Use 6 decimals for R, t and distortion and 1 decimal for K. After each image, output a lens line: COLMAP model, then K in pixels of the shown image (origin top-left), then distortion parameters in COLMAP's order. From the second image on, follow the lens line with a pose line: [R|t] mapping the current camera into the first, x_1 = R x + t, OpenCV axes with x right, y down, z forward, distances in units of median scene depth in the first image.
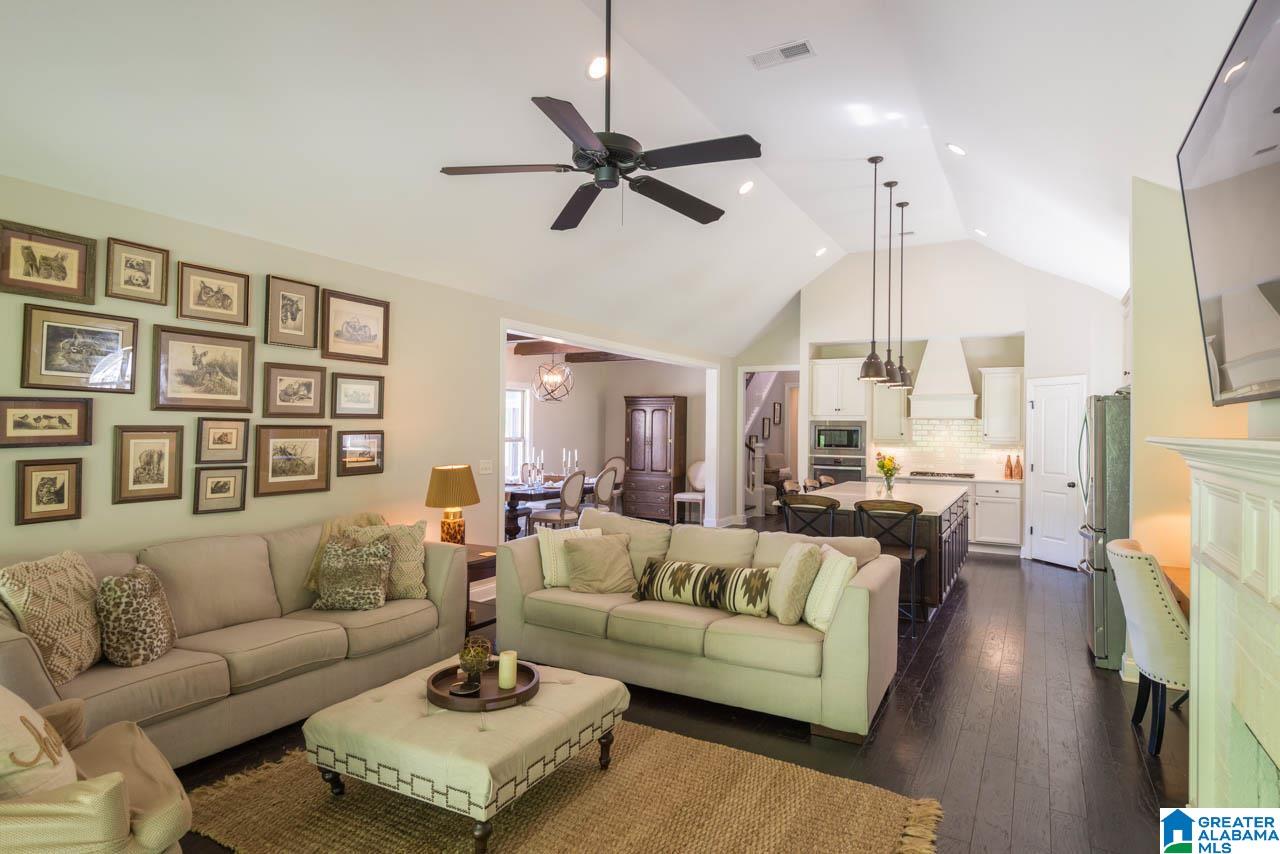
lens RADIAL K [[692.2, 0, 640.0], [0, 692.2, 427.0], [0, 0, 1]] dist [0.018510, -0.000441]
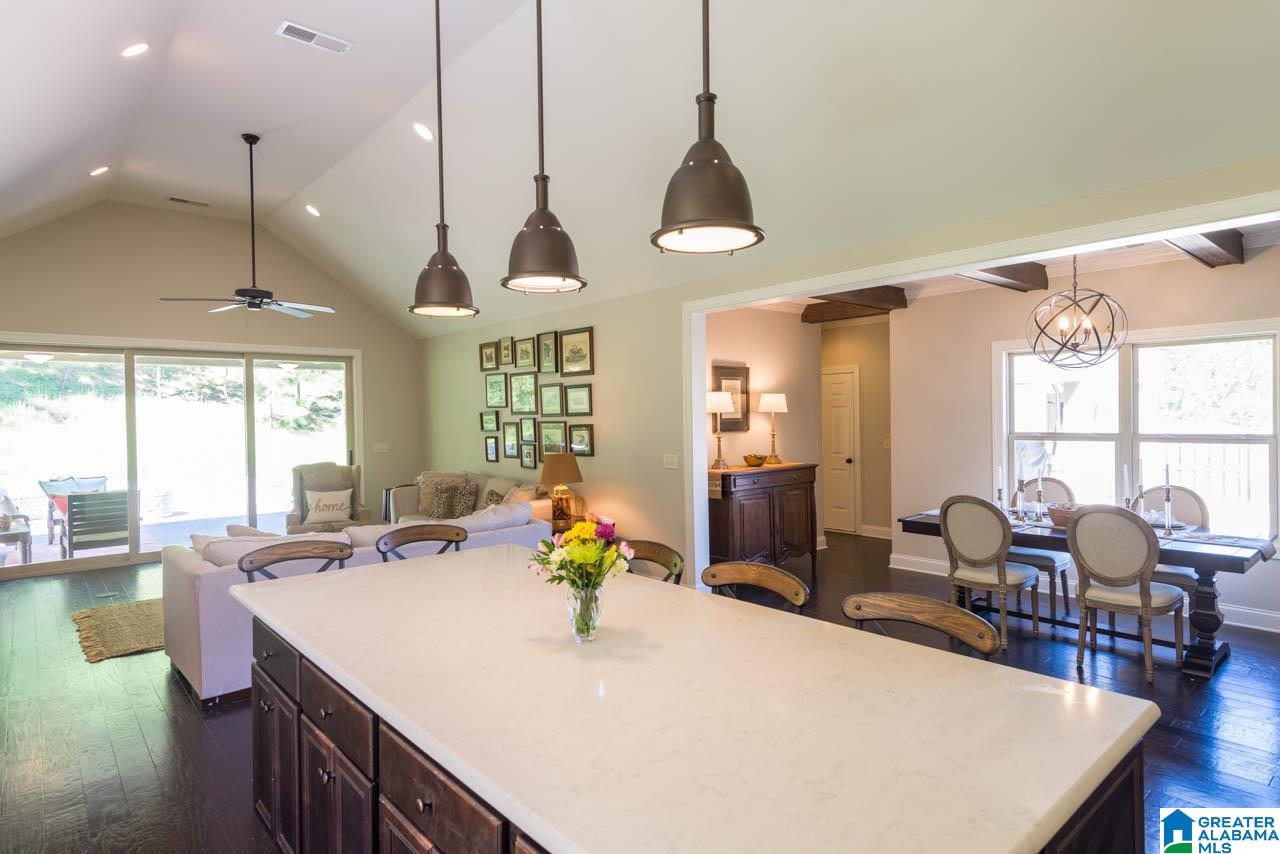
lens RADIAL K [[692.2, 0, 640.0], [0, 692.2, 427.0], [0, 0, 1]] dist [0.018510, -0.000441]
pose [[-0.332843, 0.006655, -0.942959, 0.506702], [0.010602, 0.999938, 0.003315, 0.004226], [0.942923, -0.008894, -0.332893, 0.913951]]
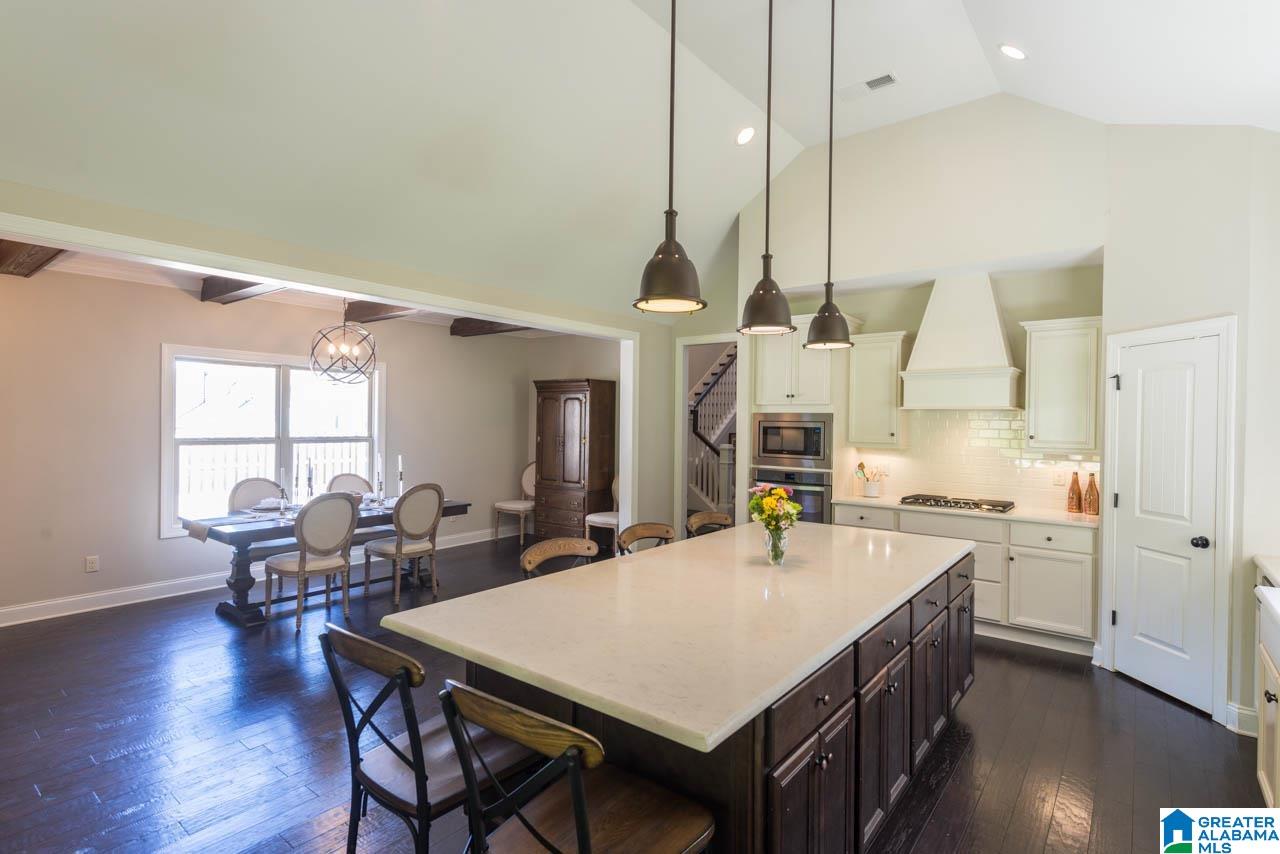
lens RADIAL K [[621.2, 0, 664.3], [0, 621.2, 428.1], [0, 0, 1]] dist [0.010235, 0.000617]
pose [[0.991017, 0.002494, -0.133712, 0.276983], [-0.001152, 0.999948, 0.010114, -0.000924], [0.133730, -0.009869, 0.990969, 0.467767]]
